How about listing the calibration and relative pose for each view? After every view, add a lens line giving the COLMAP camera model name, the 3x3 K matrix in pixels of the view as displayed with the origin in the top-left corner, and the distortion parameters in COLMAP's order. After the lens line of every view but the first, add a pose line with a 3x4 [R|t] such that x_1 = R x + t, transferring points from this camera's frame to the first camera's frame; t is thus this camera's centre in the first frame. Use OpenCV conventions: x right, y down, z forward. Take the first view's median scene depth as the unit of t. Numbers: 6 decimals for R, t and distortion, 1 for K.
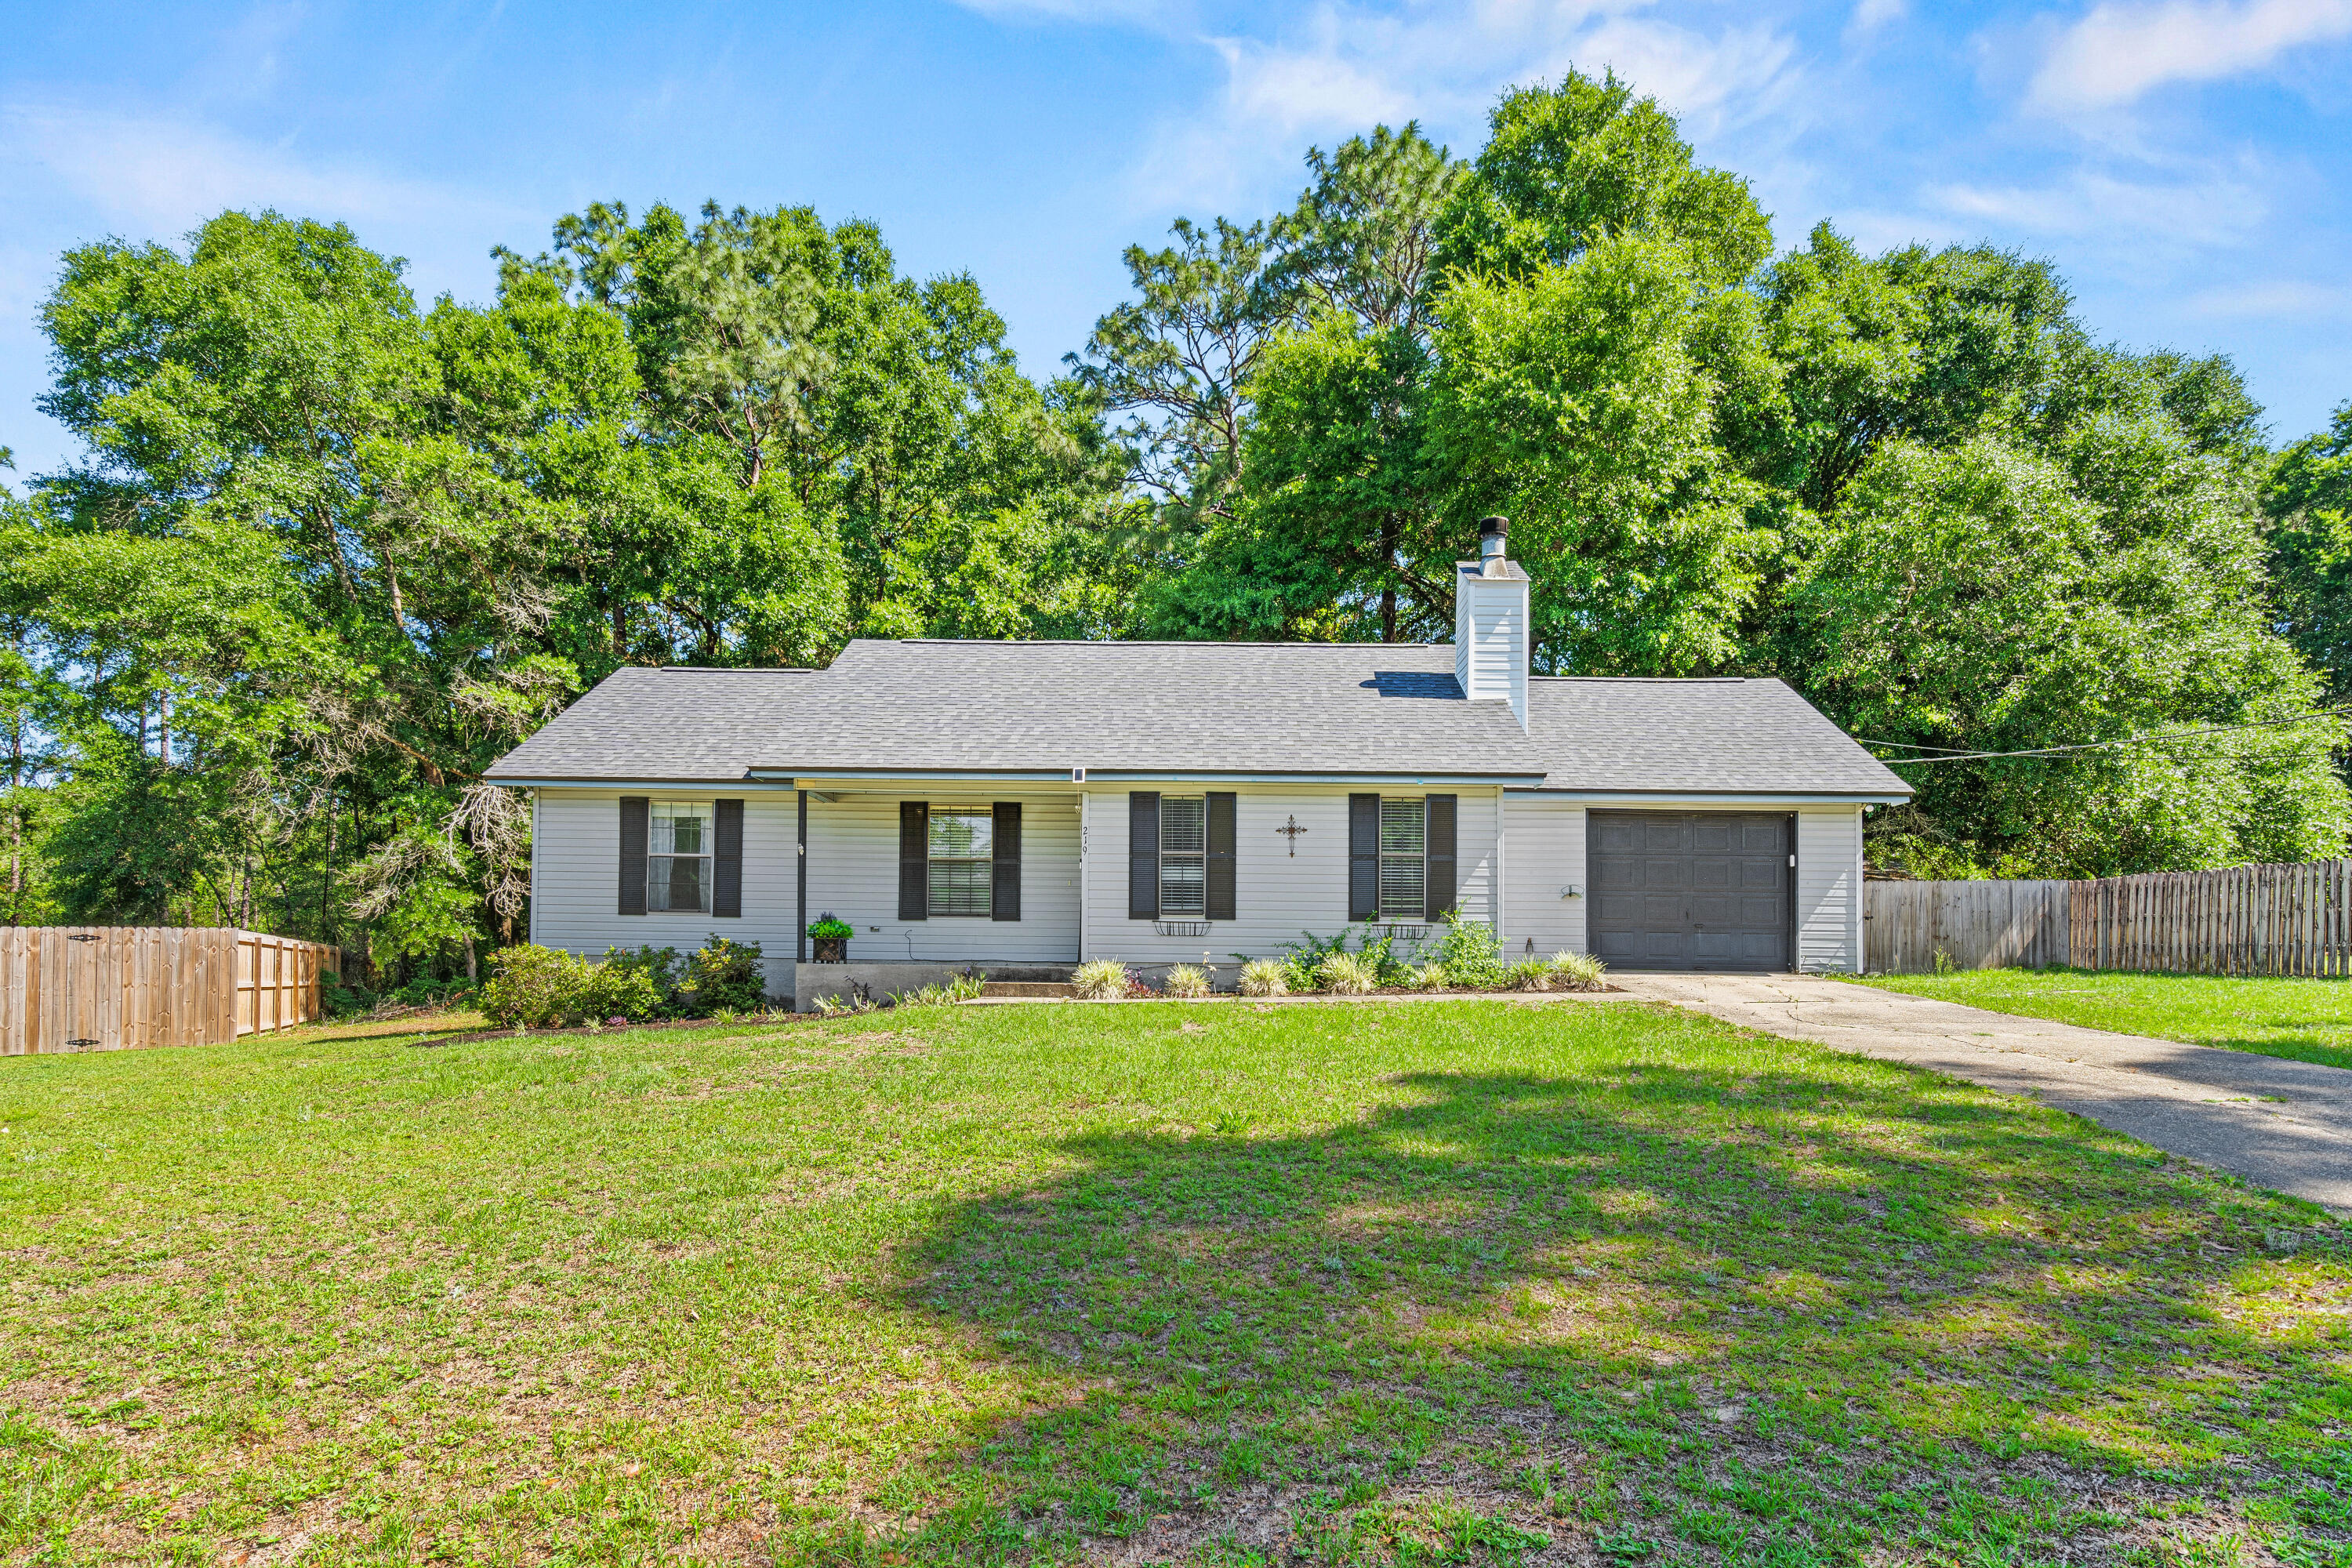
lens RADIAL K [[1307.0, 0, 1173.2], [0, 1307.0, 846.8], [0, 0, 1]] dist [-0.003006, 0.000786]
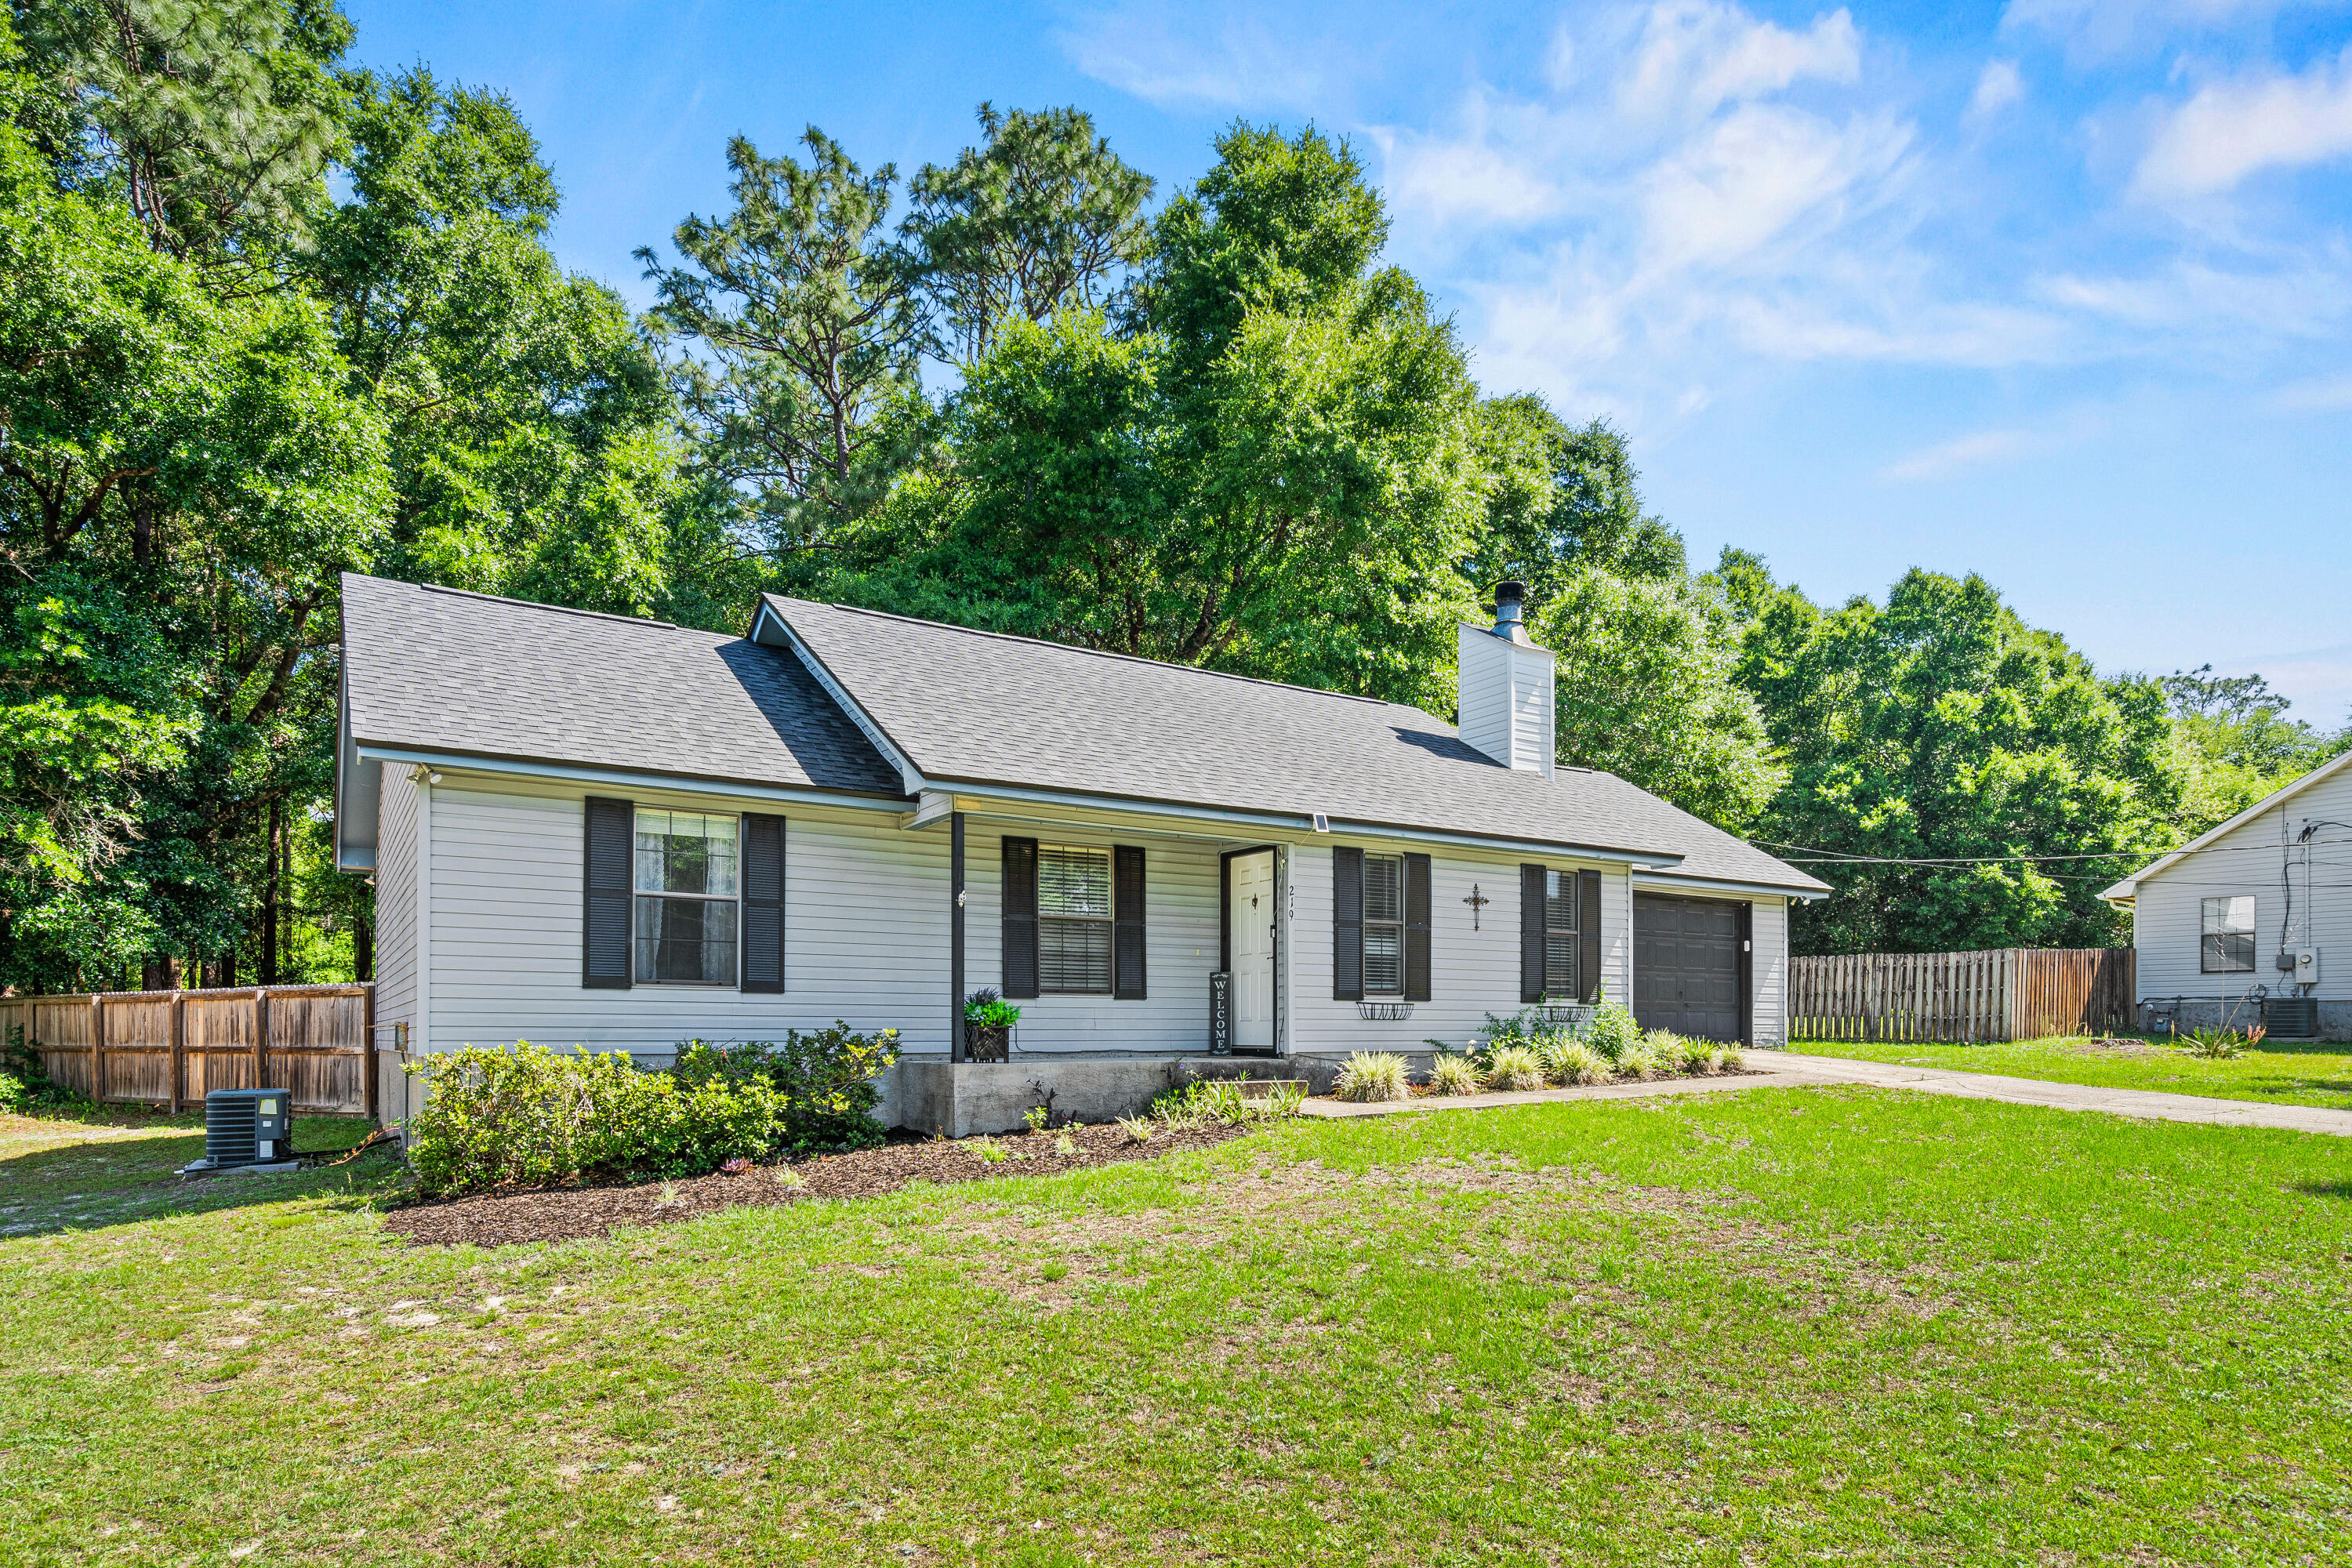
lens RADIAL K [[1342.7, 0, 1173.7], [0, 1342.7, 927.9], [0, 0, 1]] dist [0.002935, 0.000170]
pose [[0.829112, 0.030665, 0.558241, -0.546302], [-0.043612, 0.999000, 0.009898, 0.005254], [-0.557379, -0.032552, 0.829620, 0.325488]]
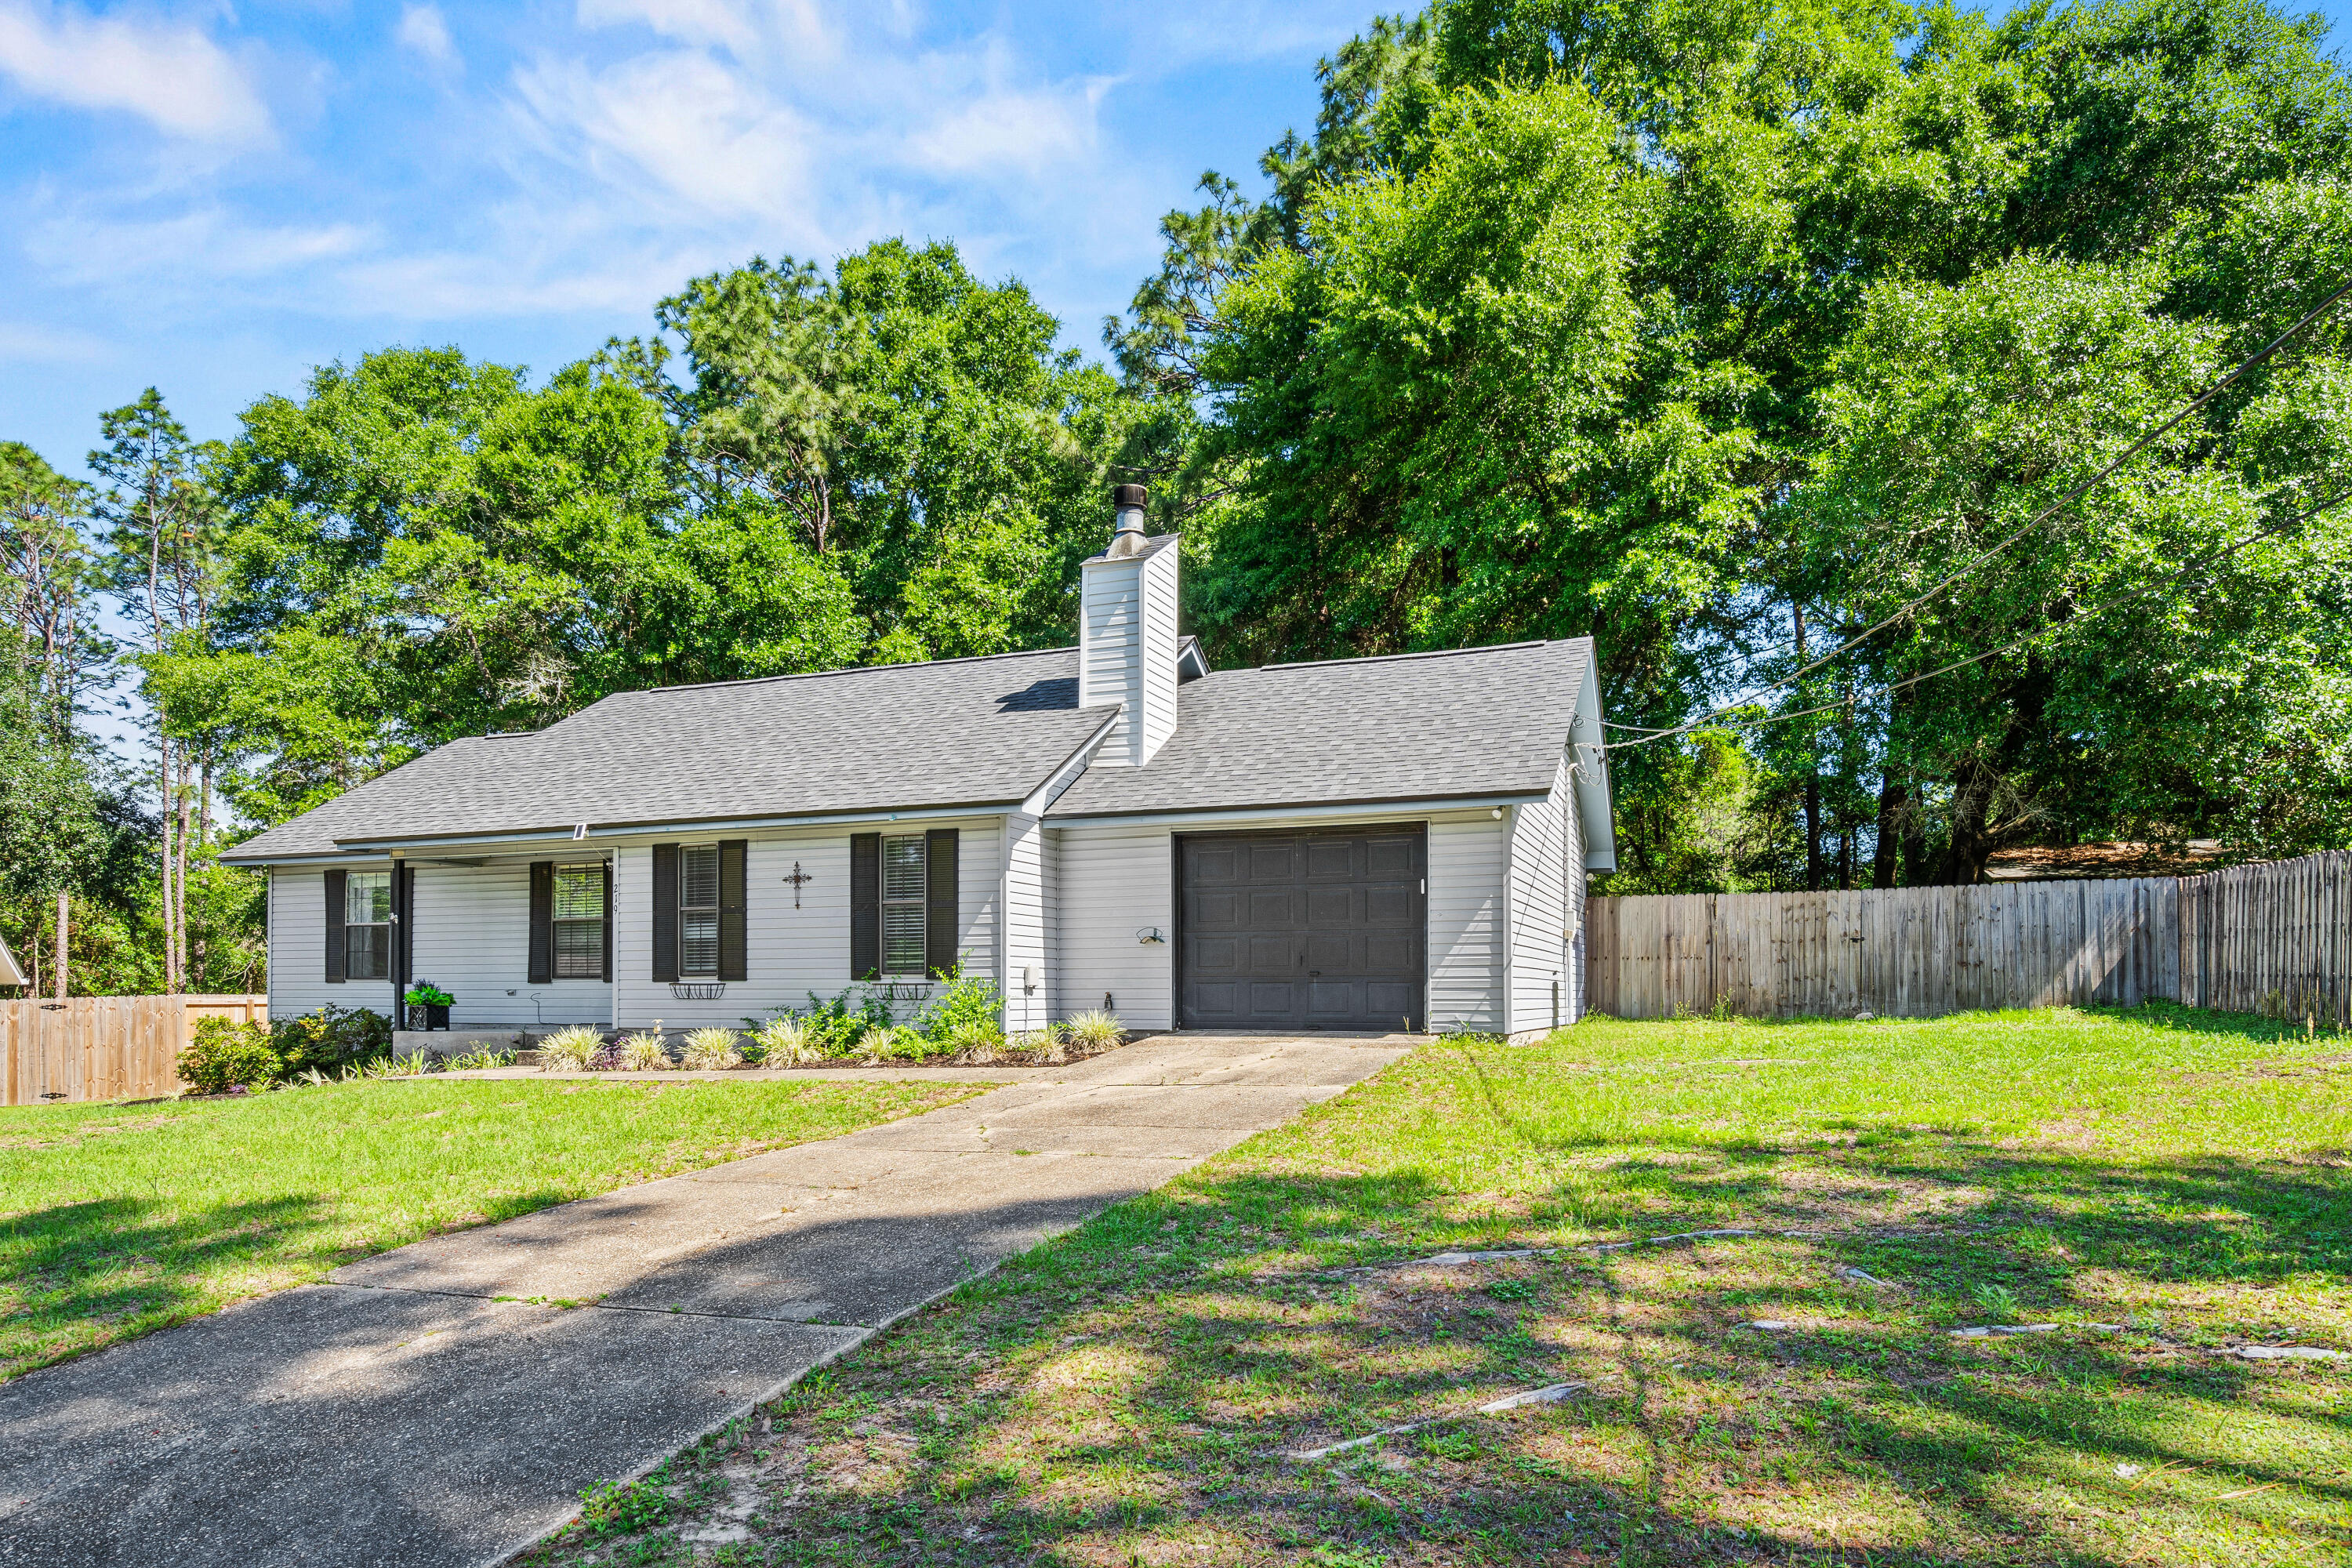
lens RADIAL K [[1380.5, 0, 1179.7], [0, 1380.5, 883.8], [0, 0, 1]] dist [-0.005887, -0.001697]
pose [[0.938551, -0.042616, -0.342498, 0.605201], [0.048927, 0.998754, 0.009801, -0.005377], [0.341654, -0.025956, 0.939467, 0.189810]]
